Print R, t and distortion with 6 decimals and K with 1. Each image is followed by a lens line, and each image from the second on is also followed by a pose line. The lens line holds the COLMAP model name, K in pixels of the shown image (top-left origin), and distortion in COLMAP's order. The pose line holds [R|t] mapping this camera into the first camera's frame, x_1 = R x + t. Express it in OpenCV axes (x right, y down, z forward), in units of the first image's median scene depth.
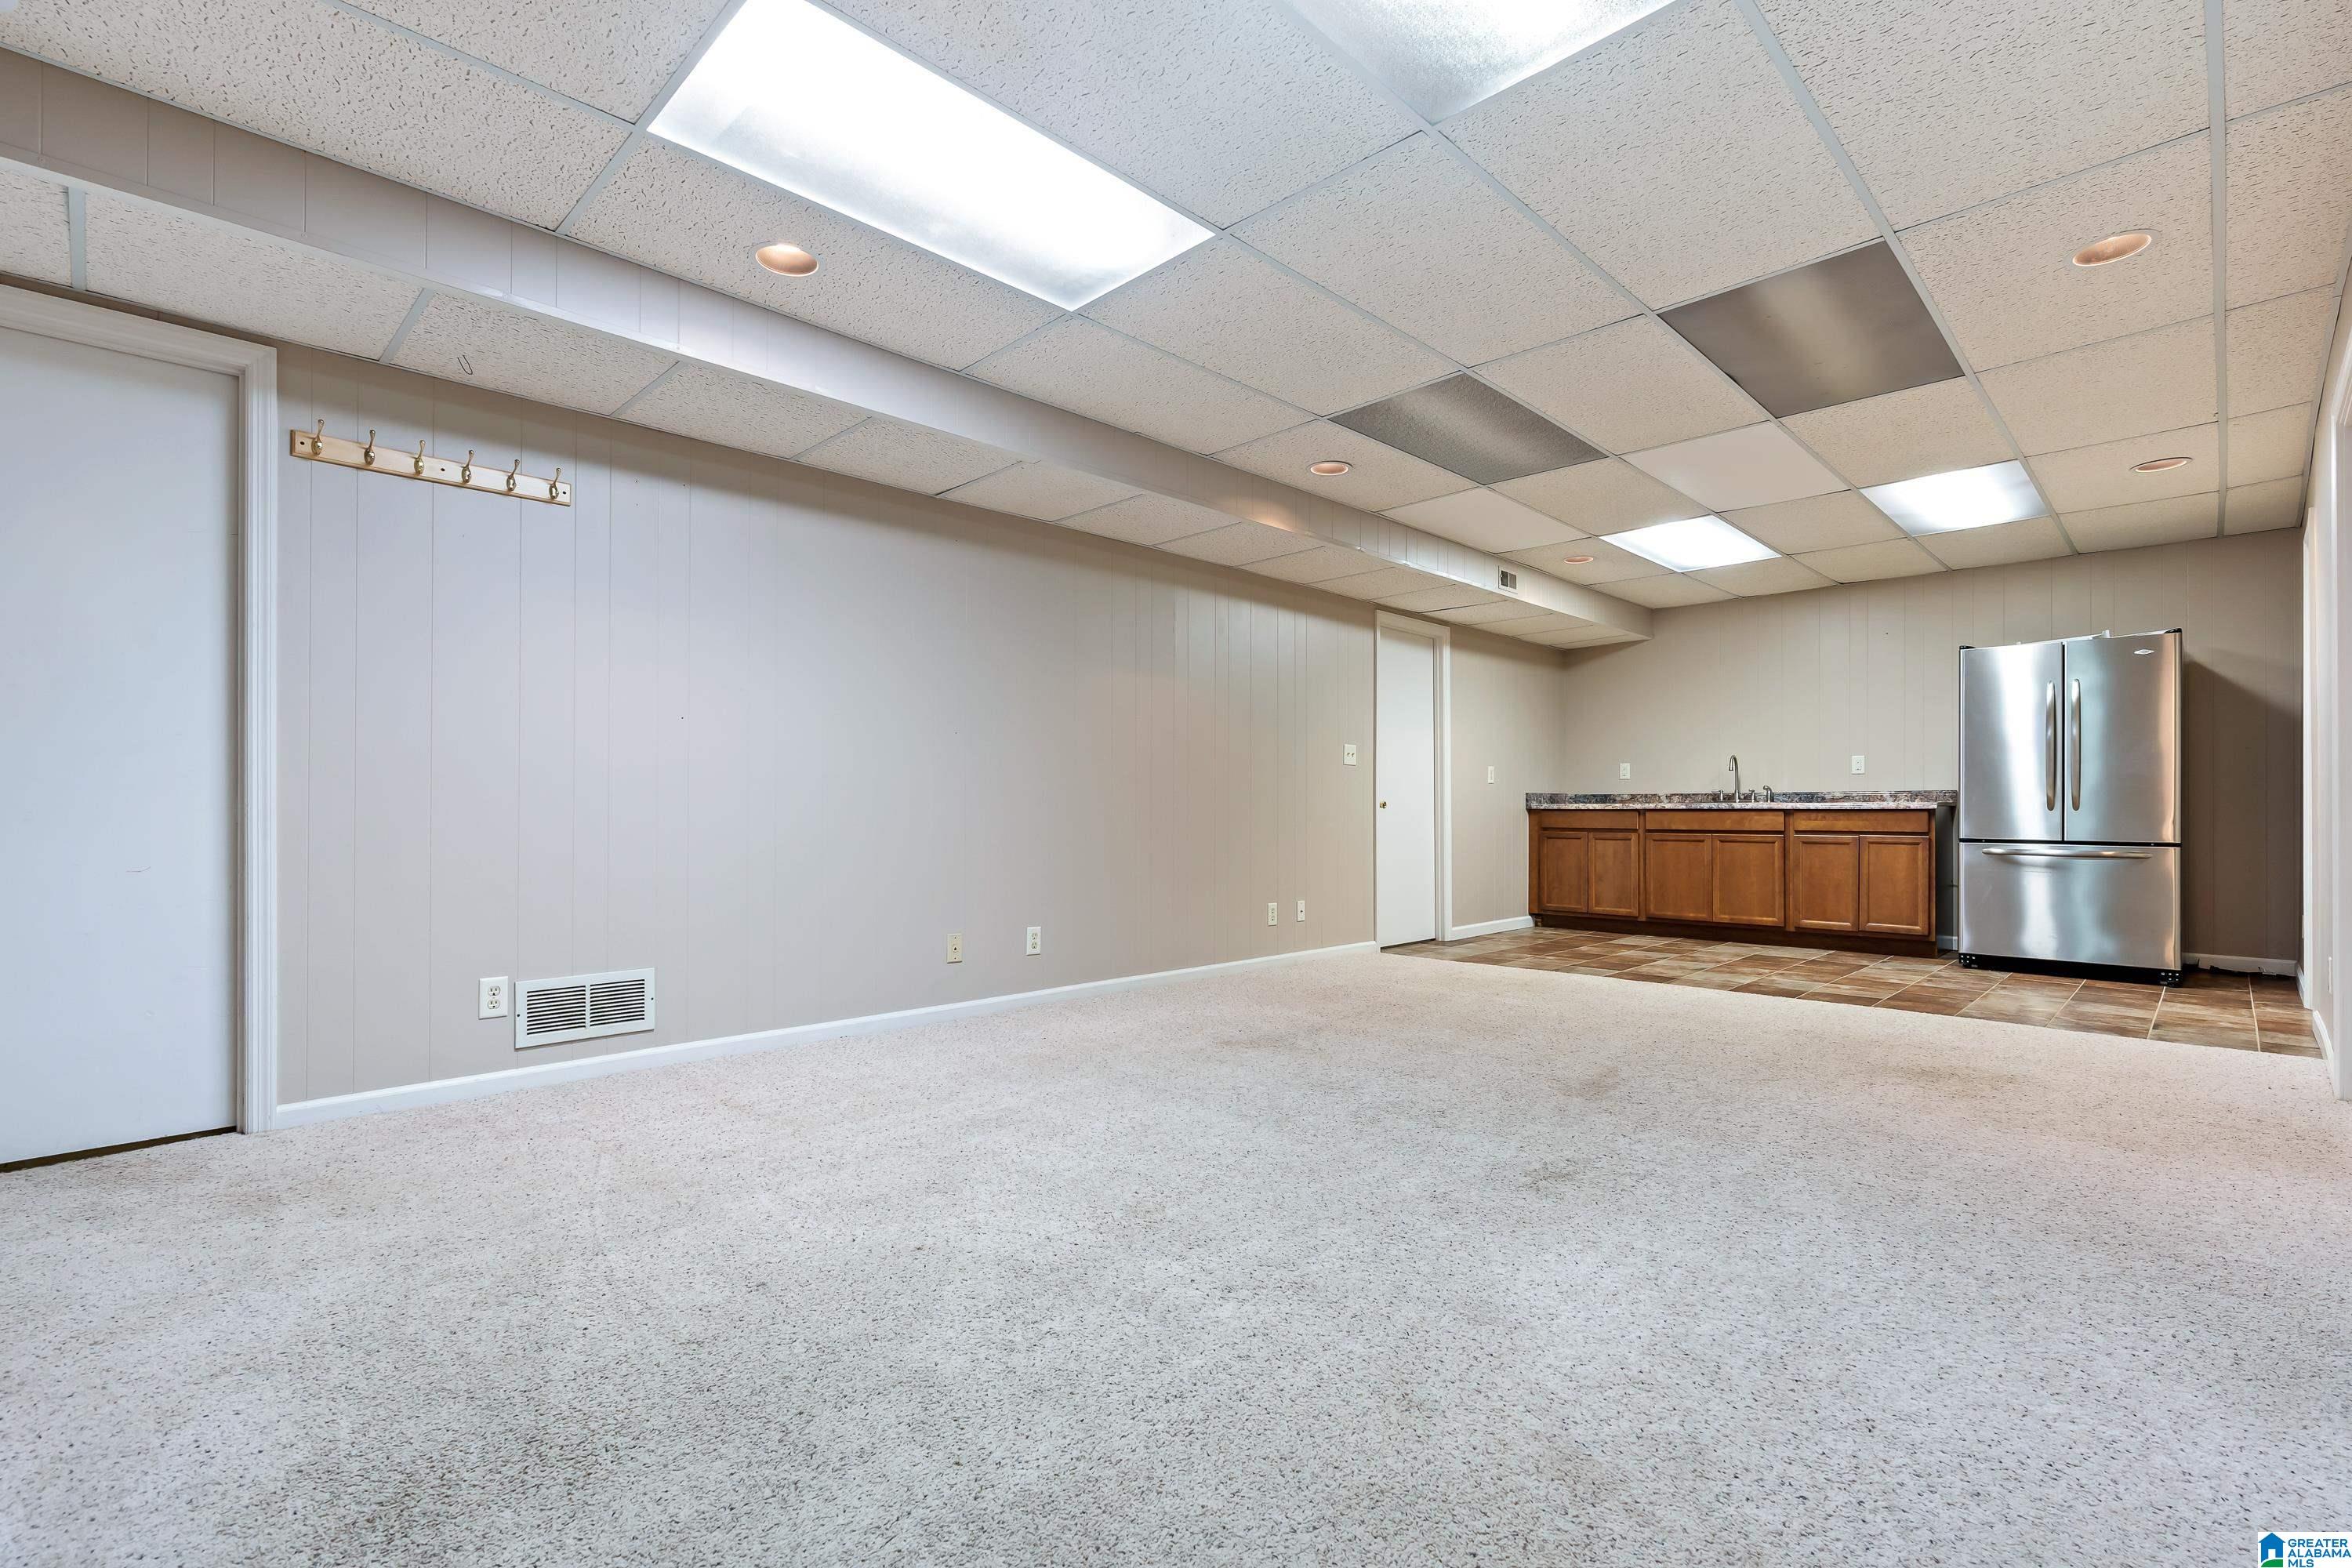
lens RADIAL K [[1070.3, 0, 1169.0], [0, 1070.3, 783.8], [0, 0, 1]] dist [-0.002529, 0.000361]
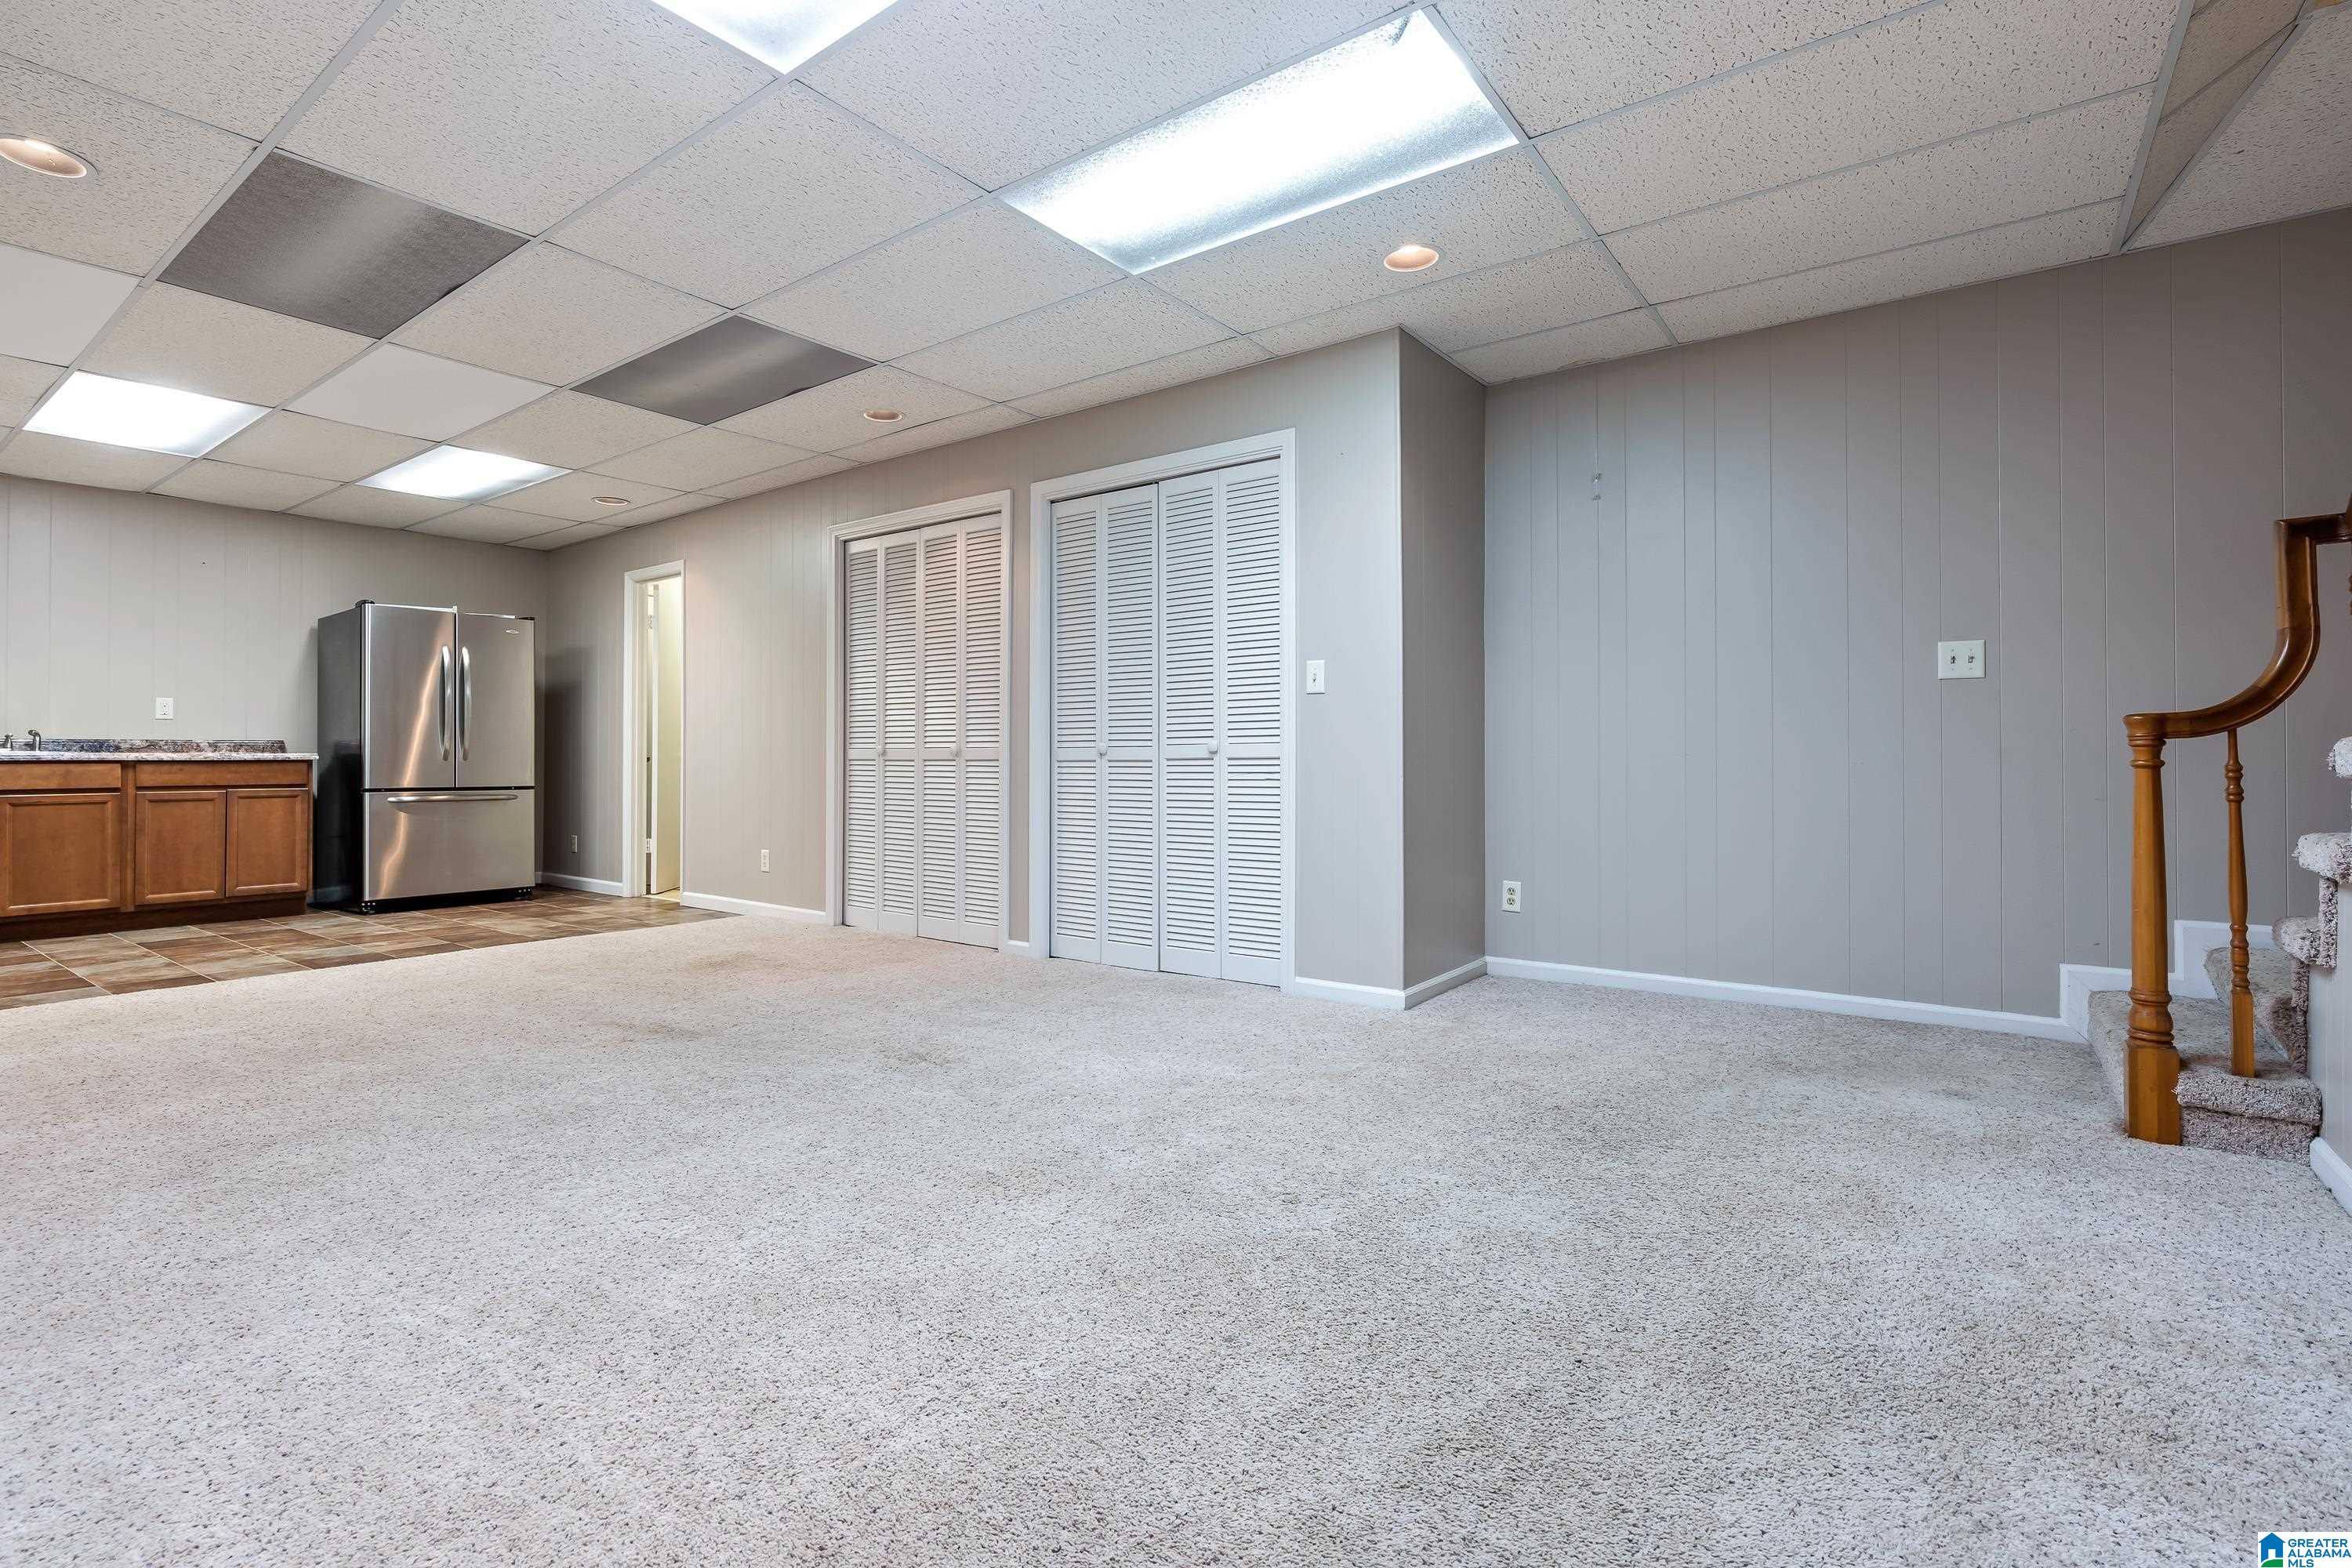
lens RADIAL K [[1077.1, 0, 1178.4], [0, 1077.1, 747.9], [0, 0, 1]] dist [-0.000144, 0.000191]
pose [[-0.143560, 0.010068, 0.989590, -0.357354], [-0.022457, 0.999658, -0.013429, 0.007751], [-0.989387, -0.024151, -0.143285, 0.347811]]
